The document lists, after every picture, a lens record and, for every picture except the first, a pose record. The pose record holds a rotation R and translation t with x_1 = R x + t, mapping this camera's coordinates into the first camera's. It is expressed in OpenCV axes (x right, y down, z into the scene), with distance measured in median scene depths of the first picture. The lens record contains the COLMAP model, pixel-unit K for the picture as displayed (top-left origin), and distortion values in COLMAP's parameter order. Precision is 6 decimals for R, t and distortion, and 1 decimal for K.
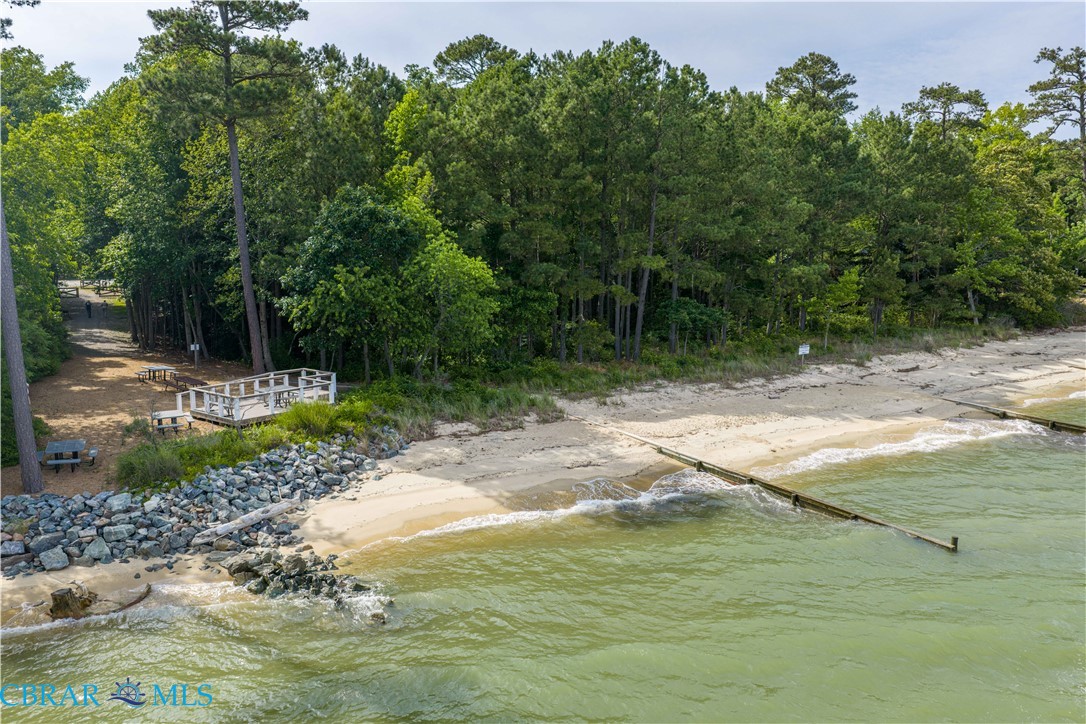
lens RADIAL K [[889.6, 0, 542.6], [0, 889.6, 356.0], [0, 0, 1]] dist [-0.002176, -0.002359]
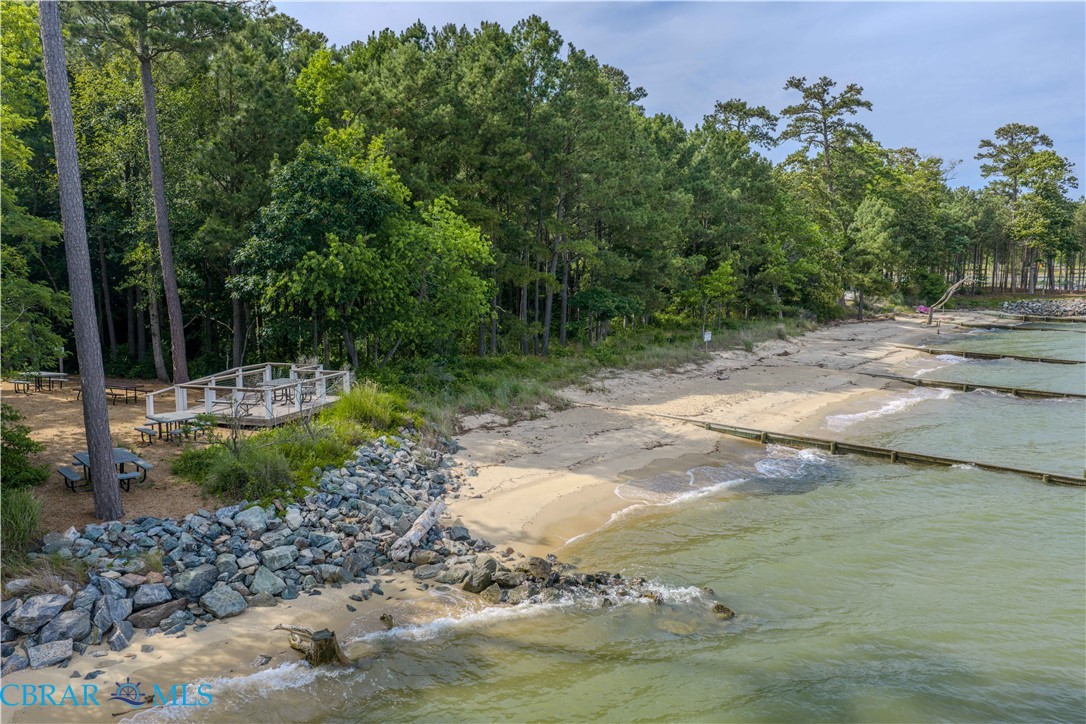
lens RADIAL K [[889.6, 0, 543.9], [0, 889.6, 368.1], [0, 0, 1]] dist [-0.002176, -0.002359]
pose [[0.932499, -0.042457, 0.358670, -0.342877], [0.049134, 0.998747, -0.009518, 0.040540], [-0.357816, 0.026498, 0.933416, 0.159258]]
